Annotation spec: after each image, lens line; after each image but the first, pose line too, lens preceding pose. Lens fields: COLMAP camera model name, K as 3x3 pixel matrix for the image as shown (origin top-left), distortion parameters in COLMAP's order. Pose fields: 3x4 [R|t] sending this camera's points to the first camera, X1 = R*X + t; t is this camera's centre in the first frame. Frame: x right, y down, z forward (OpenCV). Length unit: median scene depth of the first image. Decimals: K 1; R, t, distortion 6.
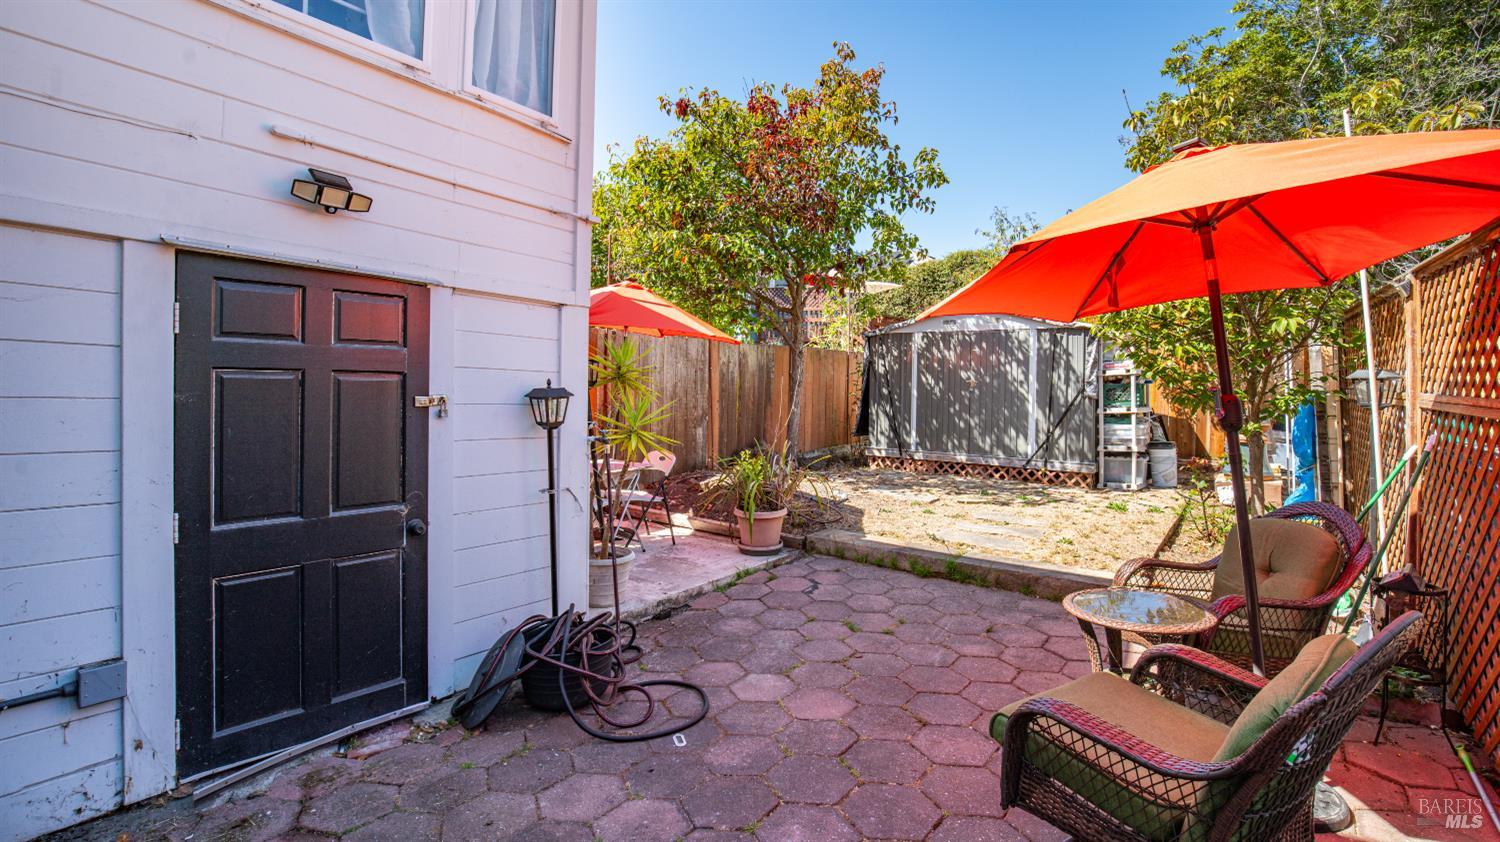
lens RADIAL K [[694.6, 0, 748.8], [0, 694.6, 389.5], [0, 0, 1]] dist [-0.027209, 0.000779]
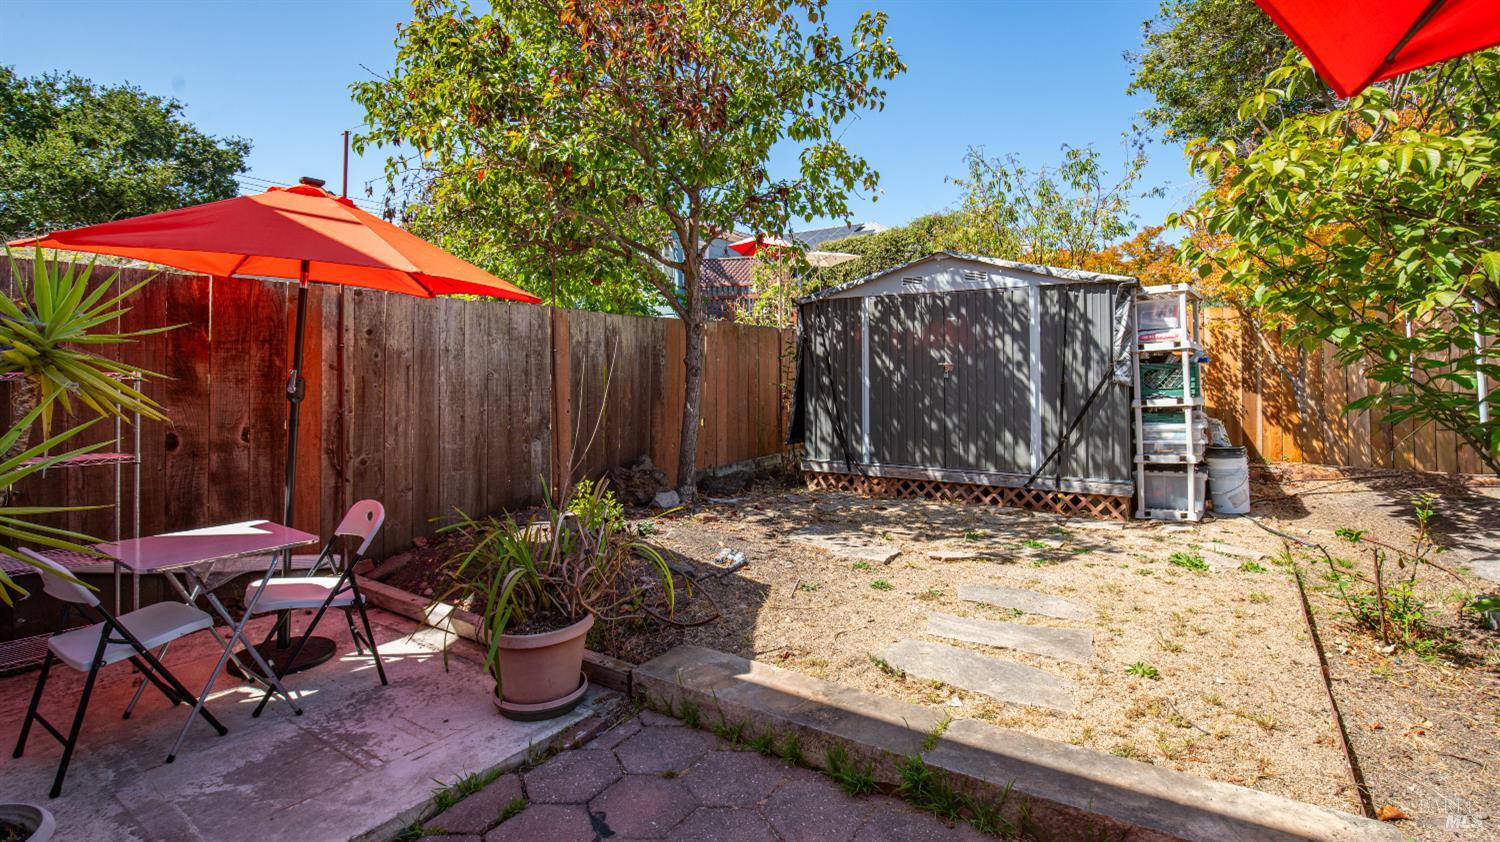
lens RADIAL K [[761.2, 0, 711.1], [0, 761.2, 359.5], [0, 0, 1]] dist [-0.023011, 0.000571]
pose [[0.999746, -0.017551, 0.014173, 0.081116], [0.017937, 0.999458, -0.027602, 0.000655], [-0.013681, 0.027849, 0.999519, 0.262182]]
